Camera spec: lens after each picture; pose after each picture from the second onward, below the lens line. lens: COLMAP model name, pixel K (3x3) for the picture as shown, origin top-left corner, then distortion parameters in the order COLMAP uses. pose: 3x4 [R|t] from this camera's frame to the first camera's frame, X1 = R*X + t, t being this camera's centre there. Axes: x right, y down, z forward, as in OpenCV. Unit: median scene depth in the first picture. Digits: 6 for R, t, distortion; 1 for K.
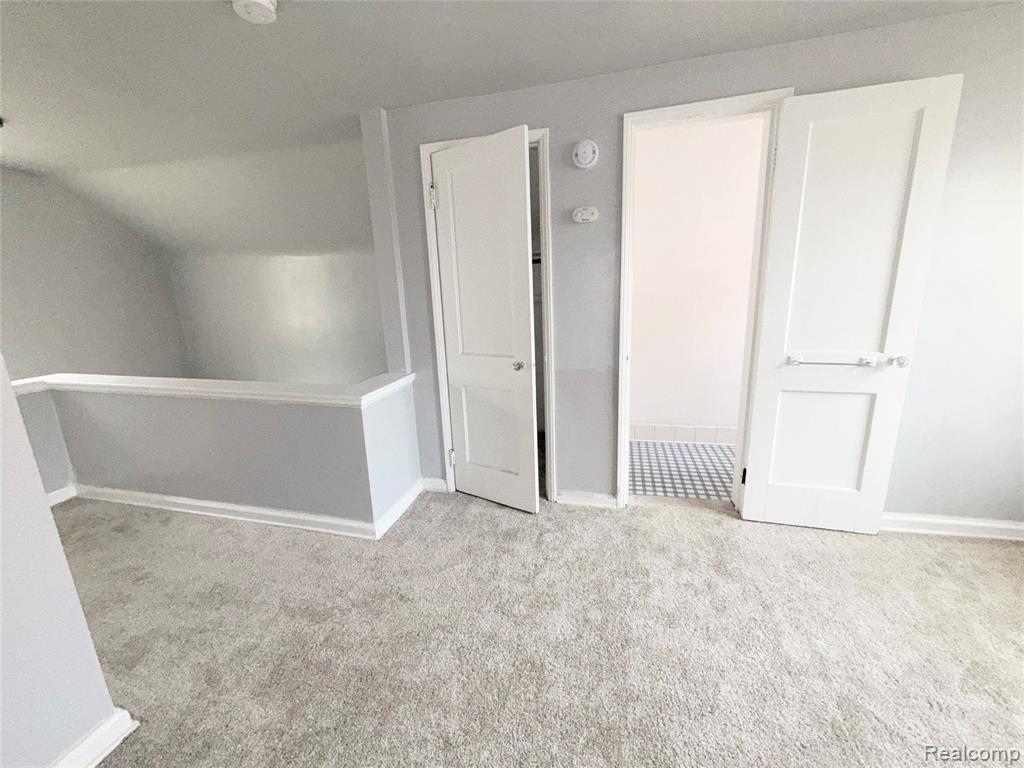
lens RADIAL K [[410.9, 0, 510.2], [0, 410.9, 383.1], [0, 0, 1]] dist [0.000855, -0.000569]
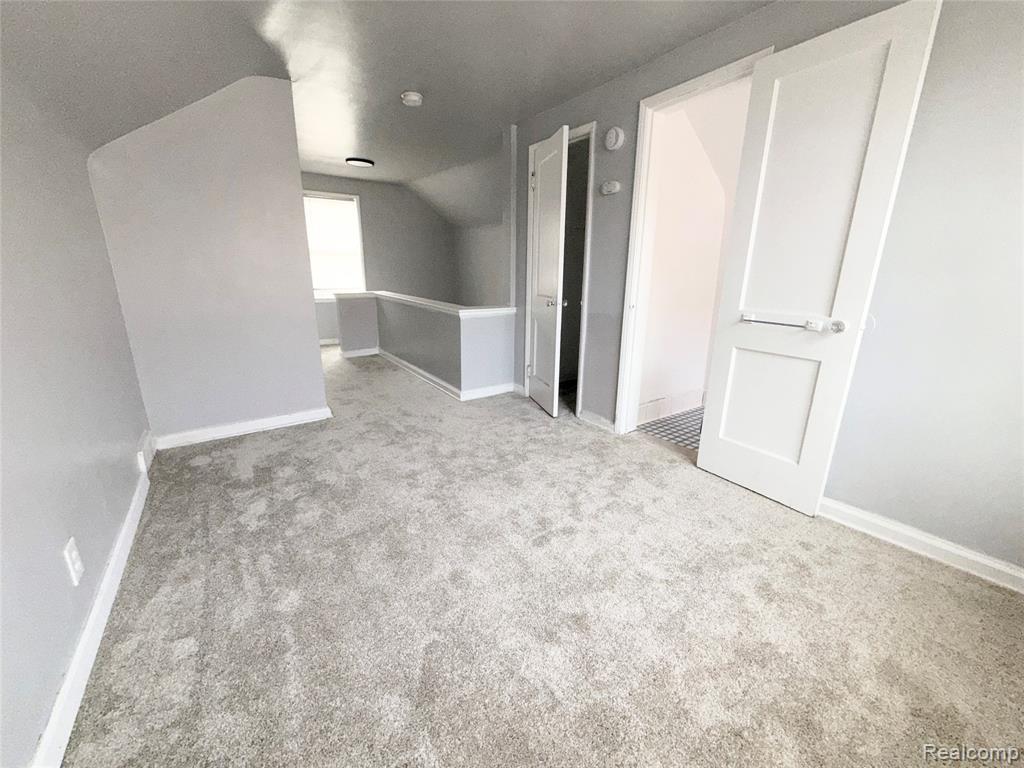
lens RADIAL K [[410.9, 0, 509.2], [0, 410.9, 382.8], [0, 0, 1]] dist [0.000855, -0.000569]
pose [[0.753912, 0.215423, -0.620653, 0.845861], [-0.182107, 0.976217, 0.117629, 0.082827], [0.631232, 0.024343, 0.775212, -0.158061]]
